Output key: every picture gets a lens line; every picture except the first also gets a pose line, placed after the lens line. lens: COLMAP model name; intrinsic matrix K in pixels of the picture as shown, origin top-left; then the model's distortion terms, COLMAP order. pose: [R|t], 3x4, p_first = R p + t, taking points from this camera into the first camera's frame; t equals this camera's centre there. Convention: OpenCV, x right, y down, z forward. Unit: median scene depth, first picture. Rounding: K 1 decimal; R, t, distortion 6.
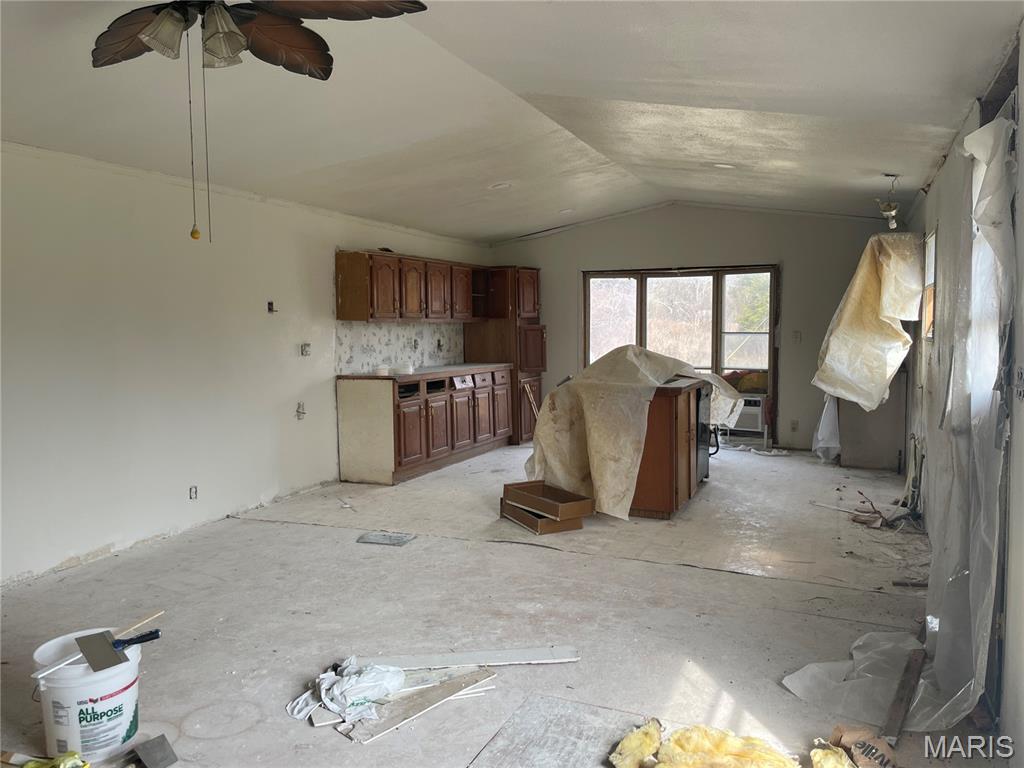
lens RADIAL K [[765.4, 0, 512.0], [0, 765.4, 384.0], [0, 0, 1]] dist [0.104533, -0.107555]
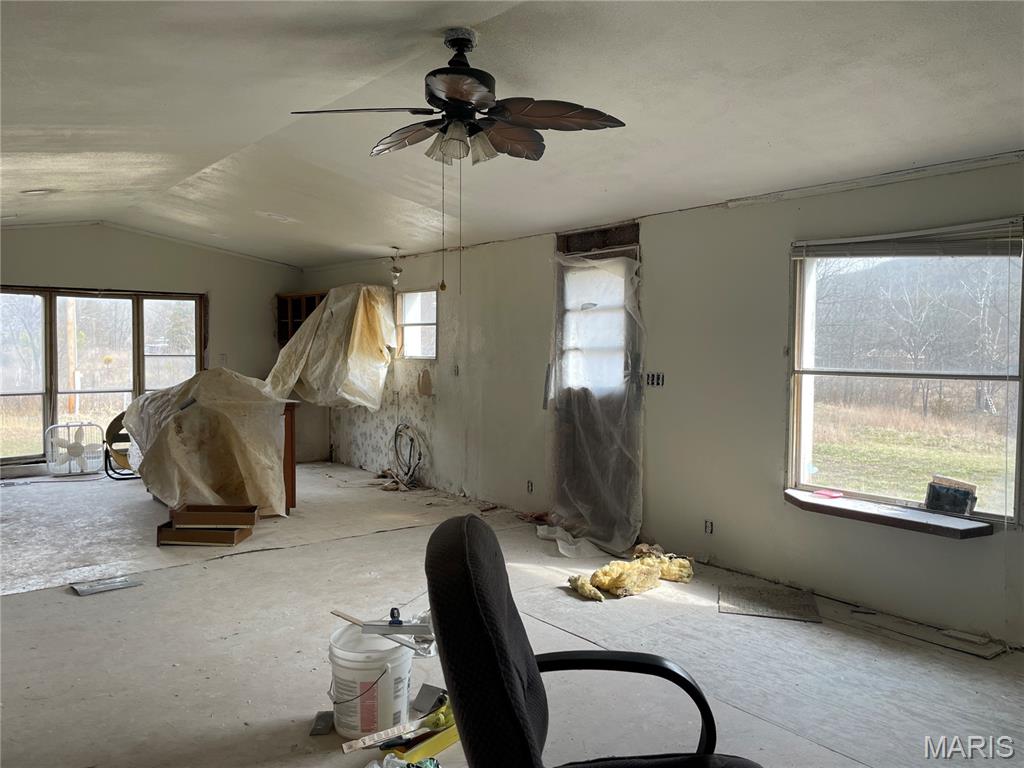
lens RADIAL K [[765.4, 0, 512.0], [0, 765.4, 384.0], [0, 0, 1]] dist [0.104533, -0.107555]
pose [[0.501985, -0.038923, 0.864000, -0.597875], [0.061620, 0.998058, 0.009161, -0.012816], [-0.862678, 0.048641, 0.503408, 0.096029]]
